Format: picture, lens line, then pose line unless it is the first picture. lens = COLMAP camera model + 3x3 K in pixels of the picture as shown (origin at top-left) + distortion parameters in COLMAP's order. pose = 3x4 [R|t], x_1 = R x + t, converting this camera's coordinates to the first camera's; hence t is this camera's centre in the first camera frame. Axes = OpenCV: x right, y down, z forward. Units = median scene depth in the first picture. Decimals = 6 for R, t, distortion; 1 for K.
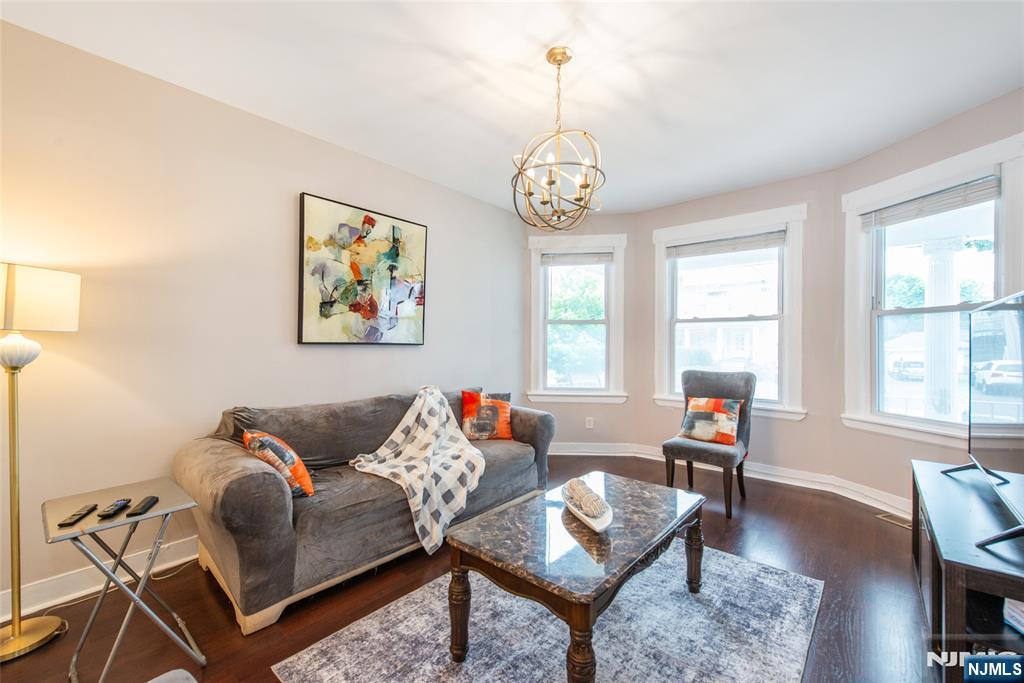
lens RADIAL K [[424.6, 0, 512.3], [0, 424.6, 344.4], [0, 0, 1]] dist [0.021315, -0.002887]
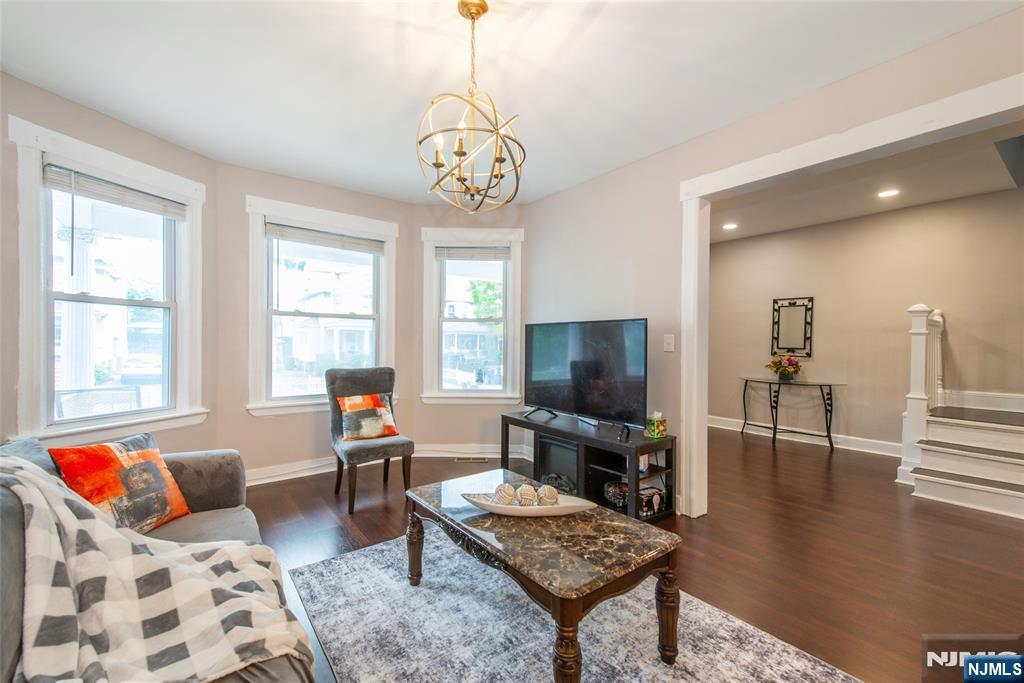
lens RADIAL K [[424.6, 0, 517.5], [0, 424.6, 346.2], [0, 0, 1]] dist [0.021315, -0.002887]
pose [[0.201918, -0.008651, 0.979364, -0.490174], [-0.007142, 0.999921, 0.010305, -0.001509], [-0.979376, -0.009075, 0.201841, 0.499554]]
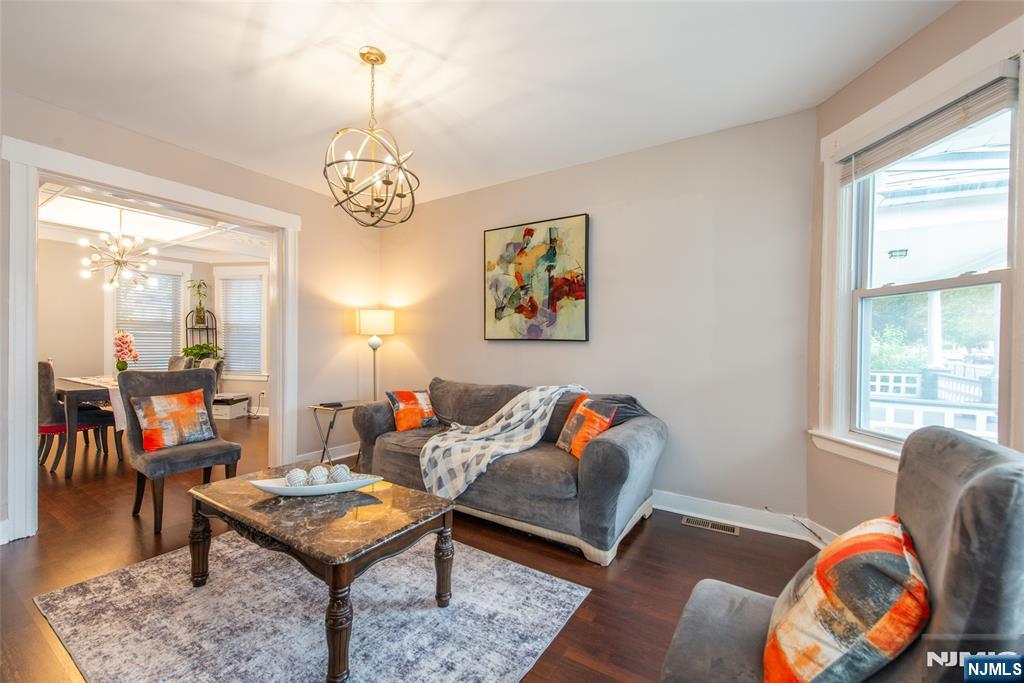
lens RADIAL K [[424.6, 0, 509.4], [0, 424.6, 344.2], [0, 0, 1]] dist [0.021315, -0.002887]
pose [[0.116300, 0.000960, -0.993214, 0.794904], [-0.006774, 0.999977, 0.000173, 0.010226], [0.993191, 0.006708, 0.116303, 0.822140]]
